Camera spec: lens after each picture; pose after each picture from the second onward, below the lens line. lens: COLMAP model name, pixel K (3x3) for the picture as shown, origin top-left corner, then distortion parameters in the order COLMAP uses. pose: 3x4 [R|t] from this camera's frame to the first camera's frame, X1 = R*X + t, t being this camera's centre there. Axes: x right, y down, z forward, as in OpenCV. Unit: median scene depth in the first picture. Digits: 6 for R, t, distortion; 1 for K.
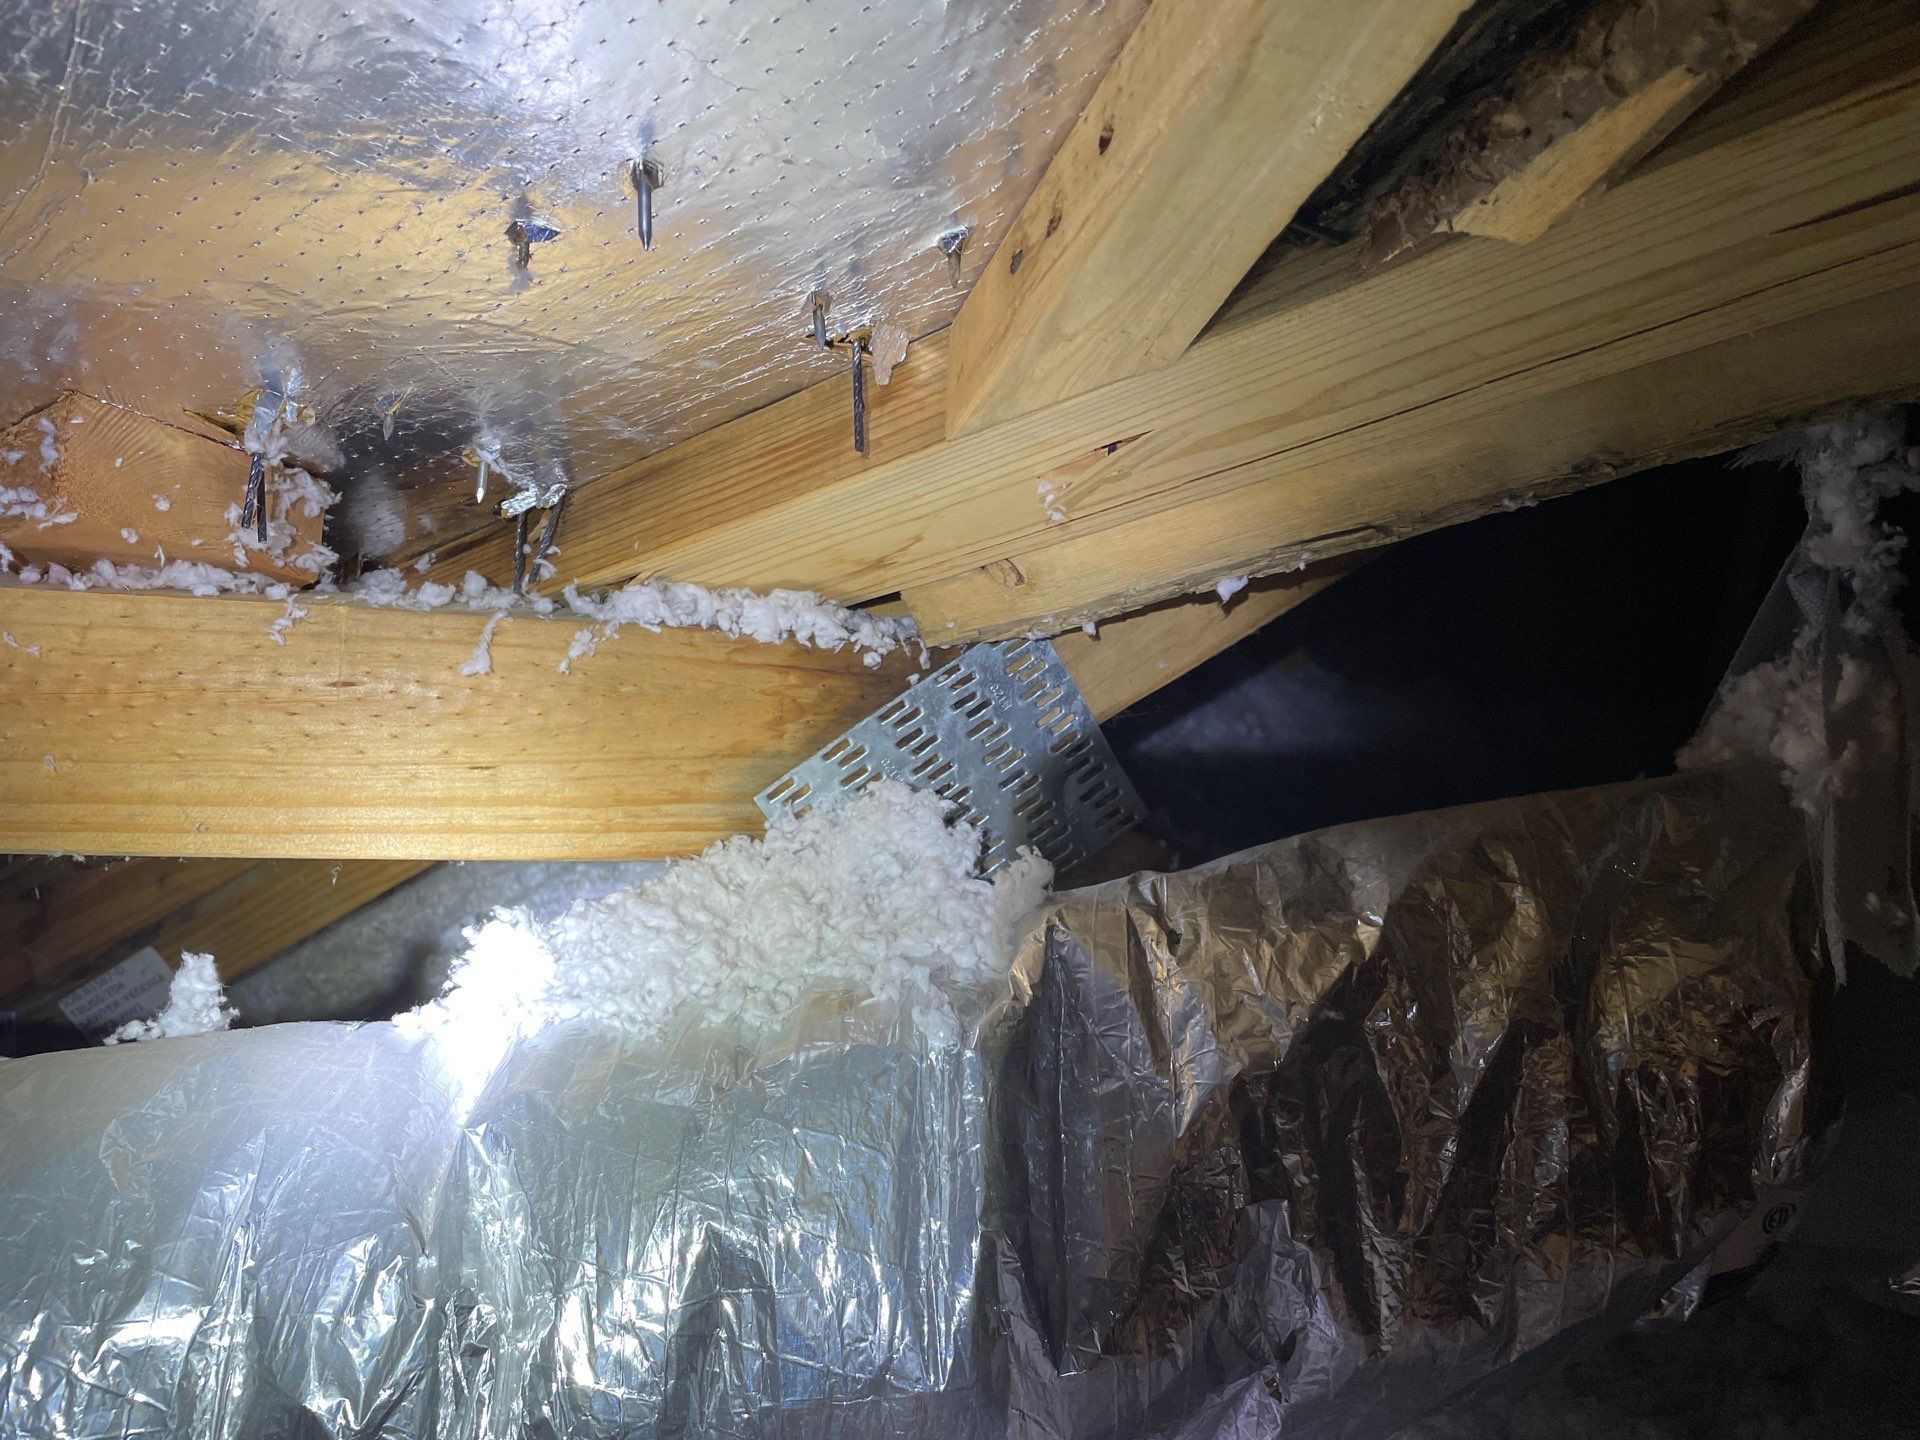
lens RADIAL K [[1409.4, 0, 960.0], [0, 1409.4, 720.0], [0, 0, 1]] dist [0.050453, -0.070539]
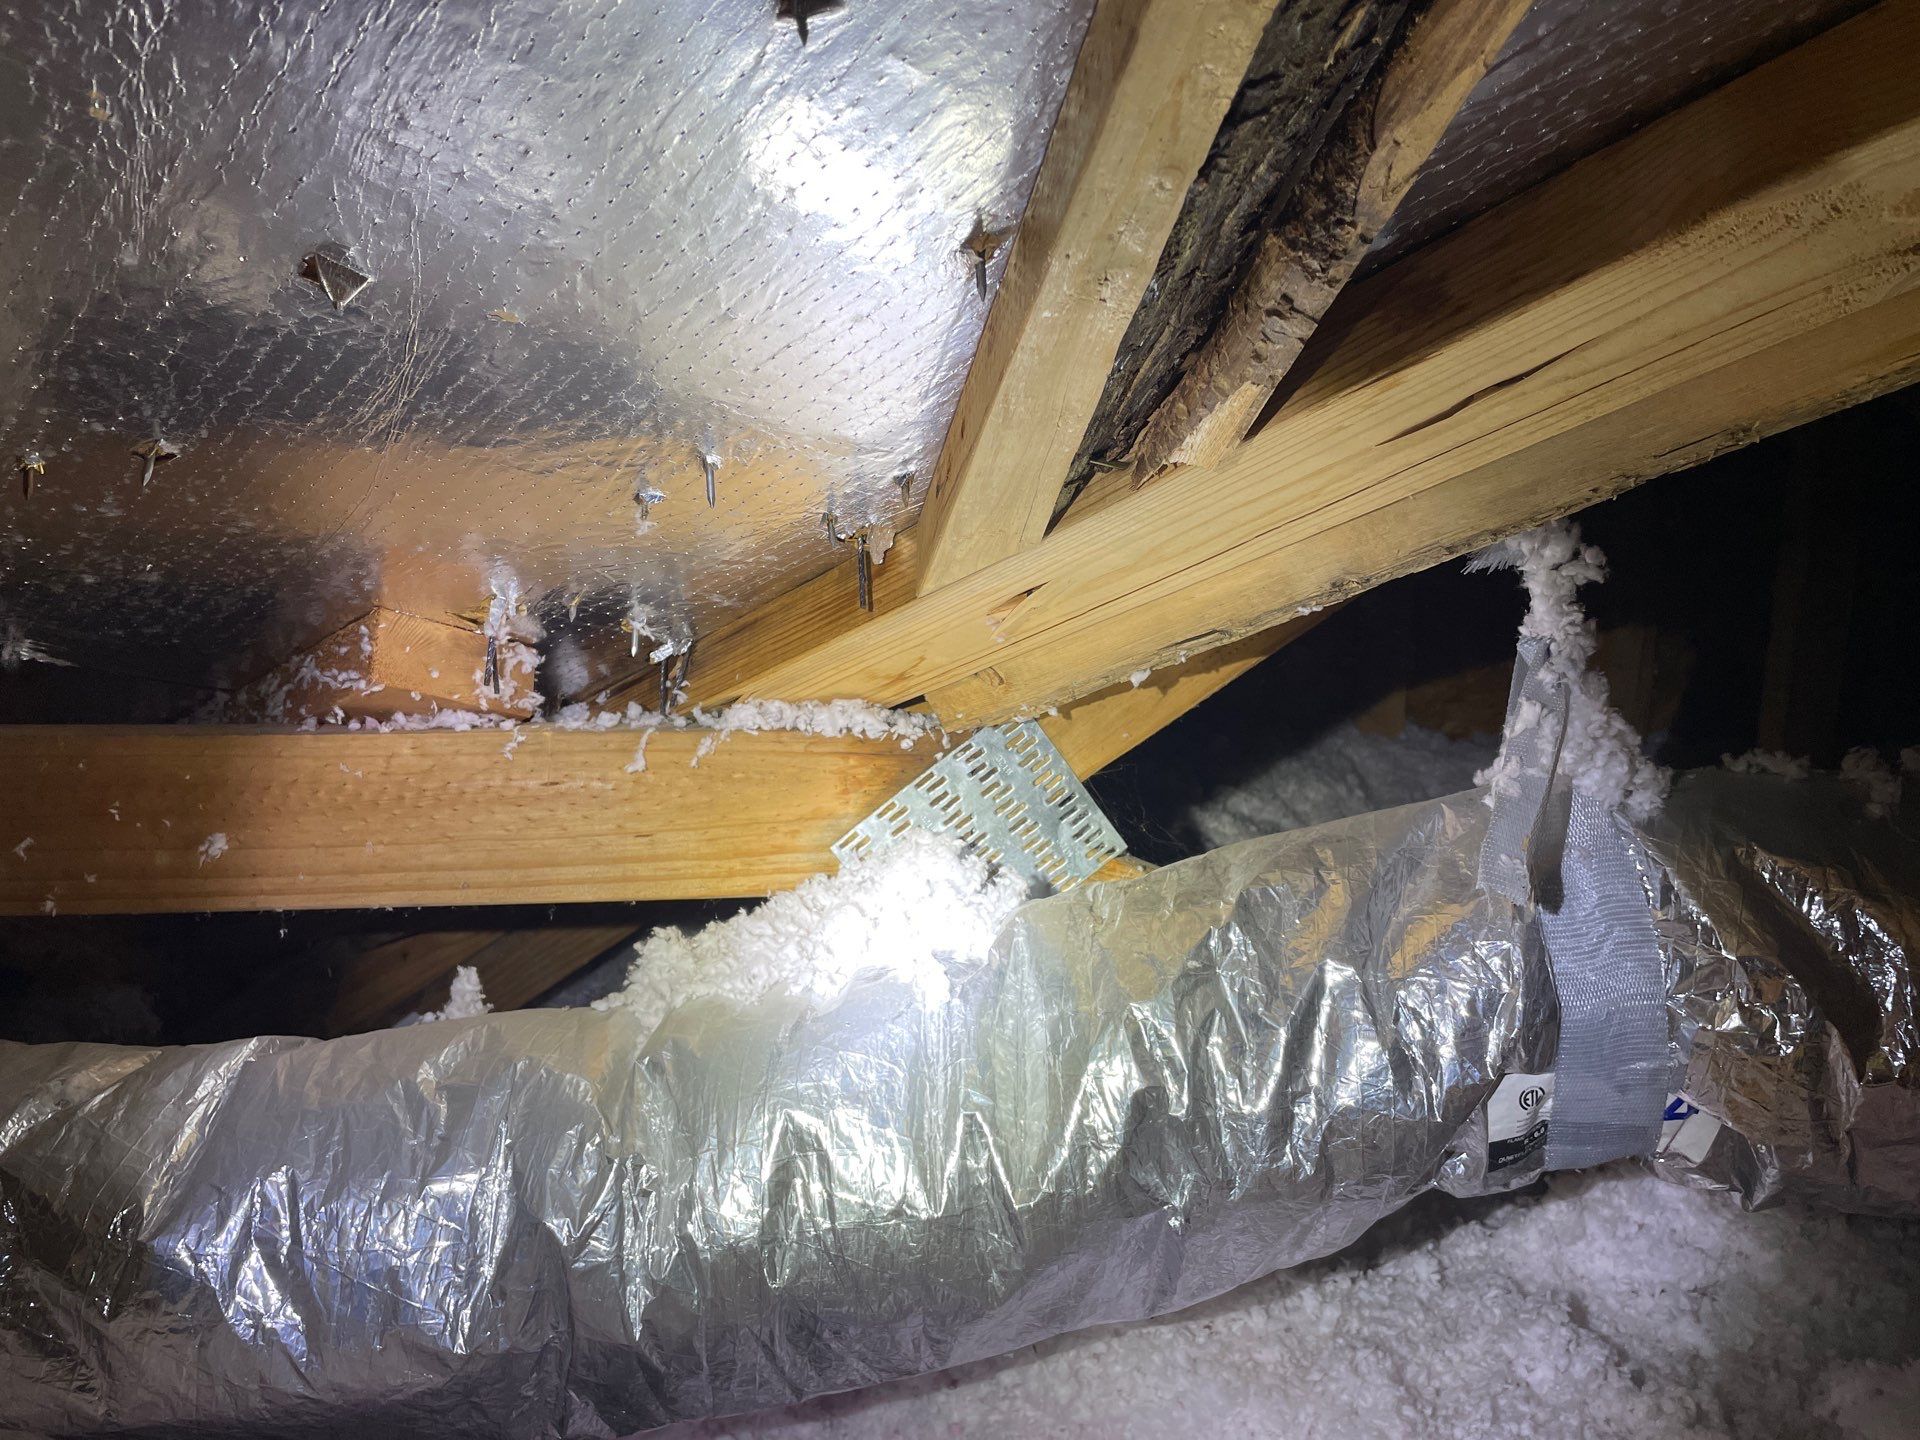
lens RADIAL K [[1409.4, 0, 960.0], [0, 1409.4, 720.0], [0, 0, 1]] dist [0.050453, -0.070539]
pose [[0.989412, -0.066848, -0.128822, 0.189620], [0.058656, 0.996069, -0.066375, 0.032367], [0.132753, 0.058116, 0.989444, -0.424933]]
